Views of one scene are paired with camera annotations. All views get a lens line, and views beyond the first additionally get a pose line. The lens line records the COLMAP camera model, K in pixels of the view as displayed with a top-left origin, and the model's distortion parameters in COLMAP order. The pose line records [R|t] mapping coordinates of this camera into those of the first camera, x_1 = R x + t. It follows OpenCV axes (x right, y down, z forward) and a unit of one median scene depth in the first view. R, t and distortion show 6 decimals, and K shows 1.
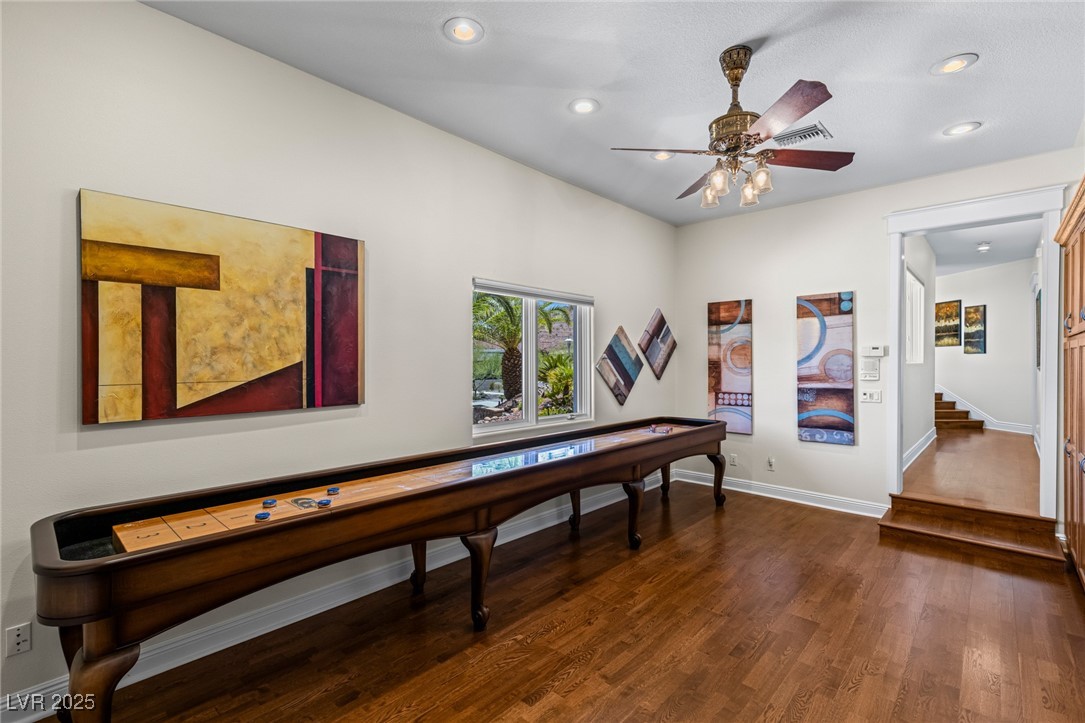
lens RADIAL K [[484.6, 0, 545.6], [0, 484.6, 363.4], [0, 0, 1]] dist [0.002161, -0.000331]
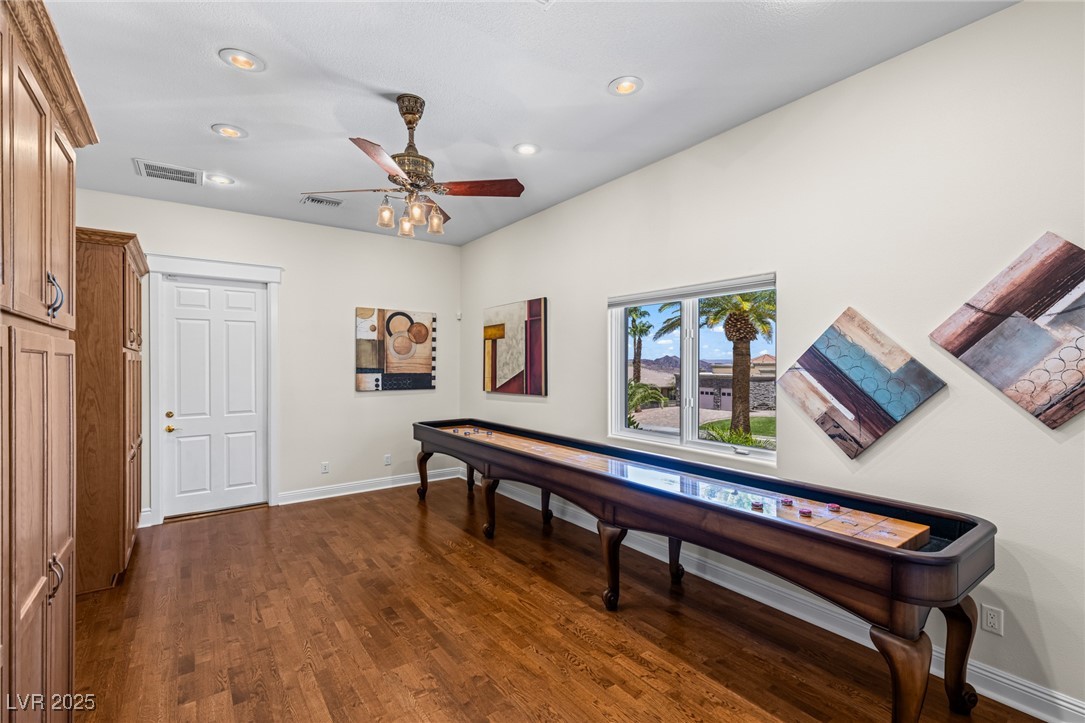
lens RADIAL K [[484.6, 0, 545.6], [0, 484.6, 363.4], [0, 0, 1]] dist [0.002161, -0.000331]
pose [[-0.181878, -0.006224, -0.983301, 1.051338], [-0.008331, 0.999954, -0.004788, -0.016233], [0.983286, 0.007321, -0.181922, 1.103838]]
